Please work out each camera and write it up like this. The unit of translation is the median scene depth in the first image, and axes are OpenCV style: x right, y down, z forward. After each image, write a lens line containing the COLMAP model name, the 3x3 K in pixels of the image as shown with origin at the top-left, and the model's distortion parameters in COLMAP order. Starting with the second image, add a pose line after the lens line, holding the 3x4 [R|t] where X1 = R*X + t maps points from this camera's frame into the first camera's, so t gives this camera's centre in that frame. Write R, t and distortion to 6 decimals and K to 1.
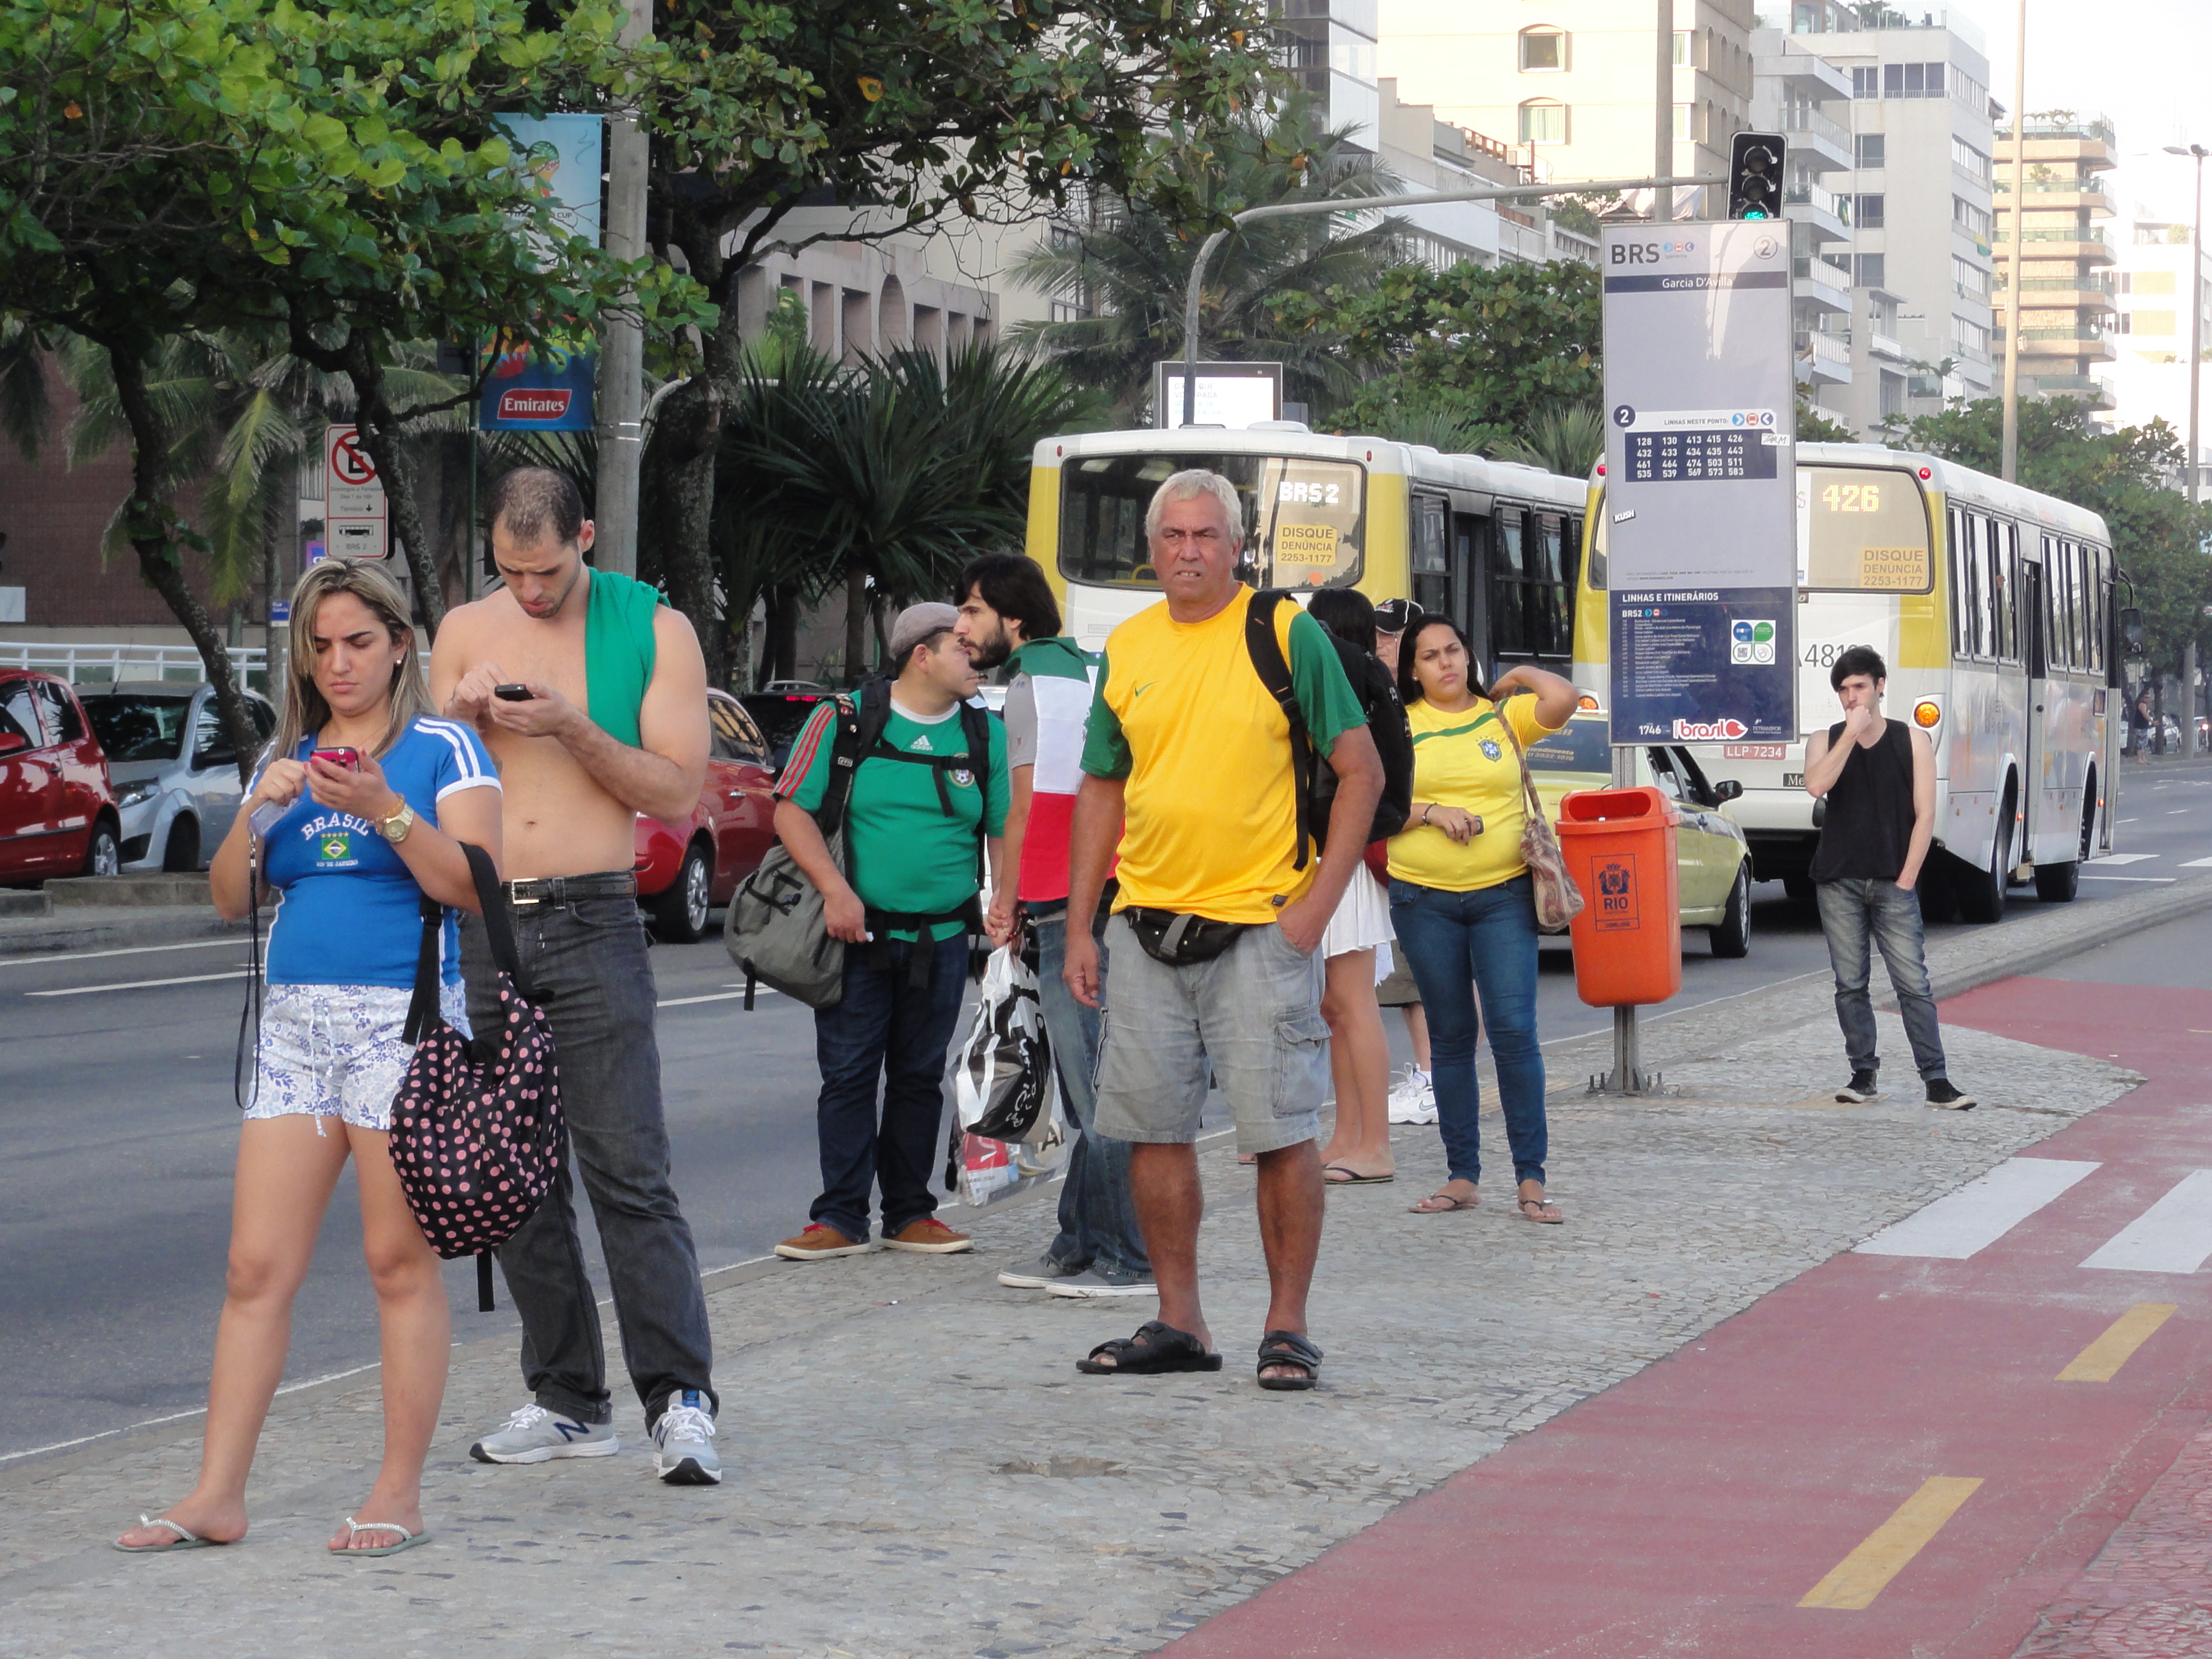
lens RADIAL K [[7103.6, 0, 1106.0], [0, 7103.6, 829.5], [0, 0, 1]] dist [-0.042448, -1.132146]
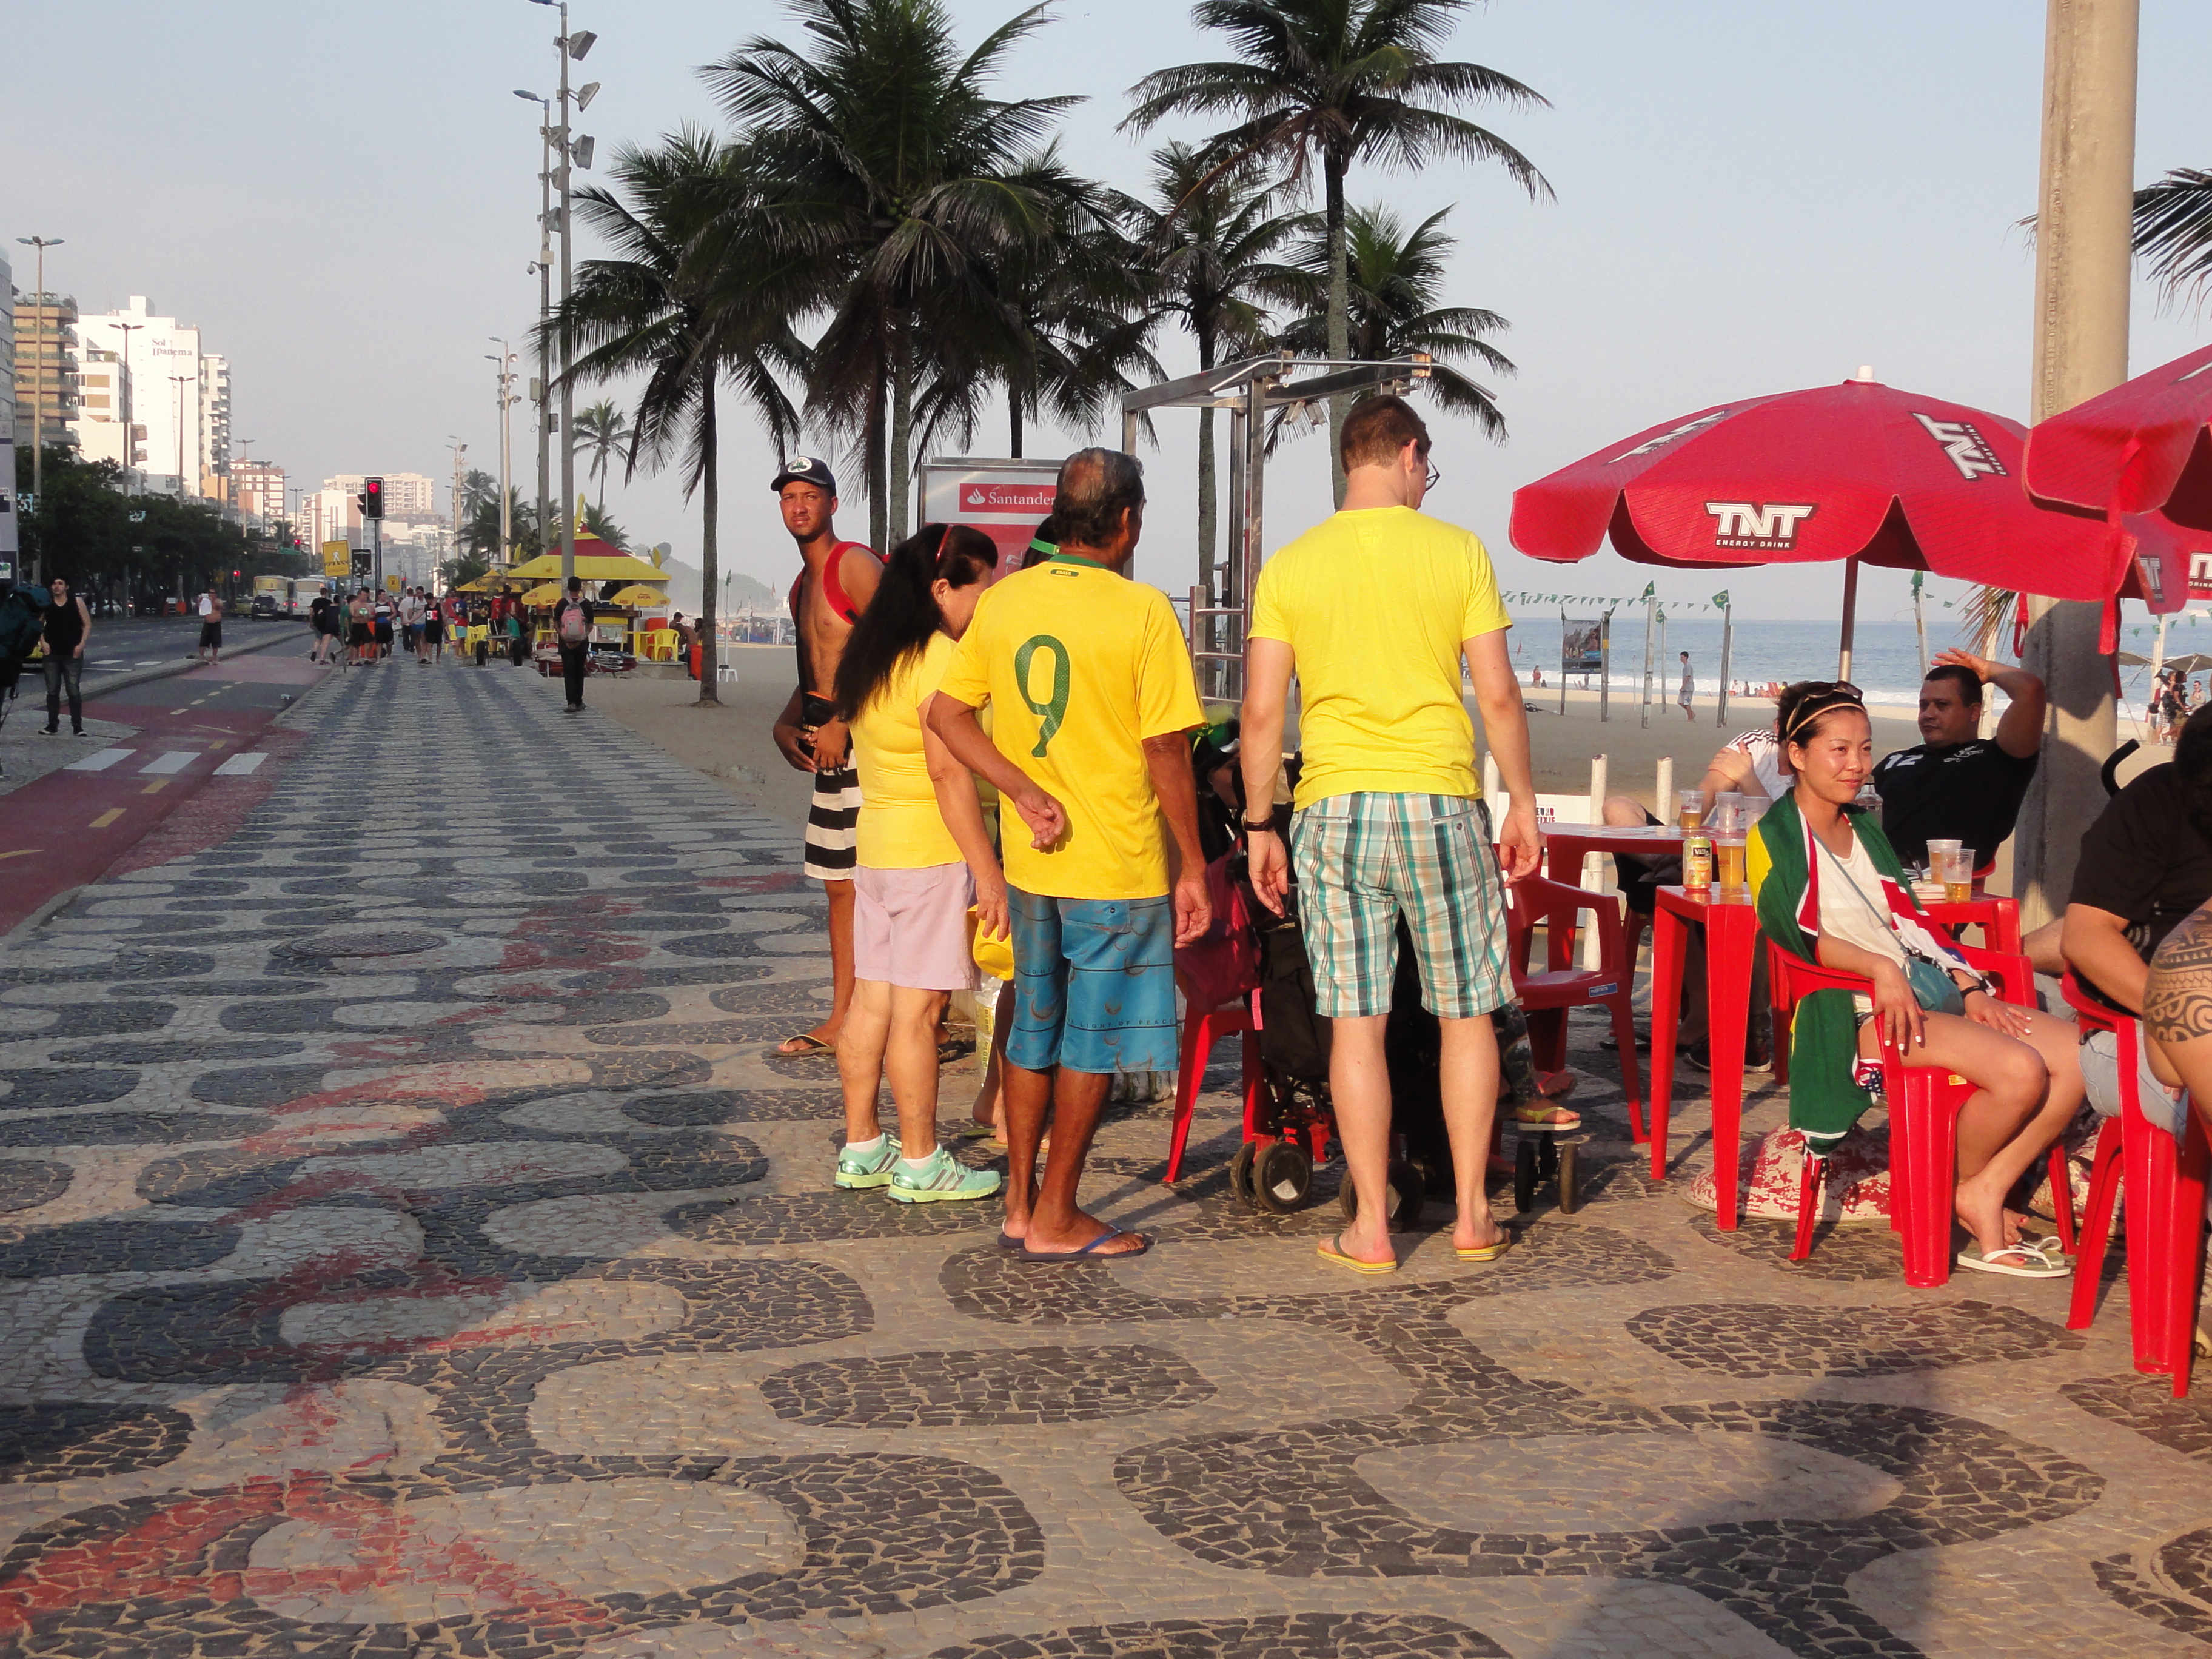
lens RADIAL K [[3522.2, 0, 1106.0], [0, 3522.2, 829.5], [0, 0, 1]] dist [0.004967, 0.147928]
pose [[0.911041, -0.018815, 0.411887, -0.052436], [-0.001379, 0.998814, 0.048675, 0.003963], [-0.412314, -0.044913, 0.909934, -0.273601]]
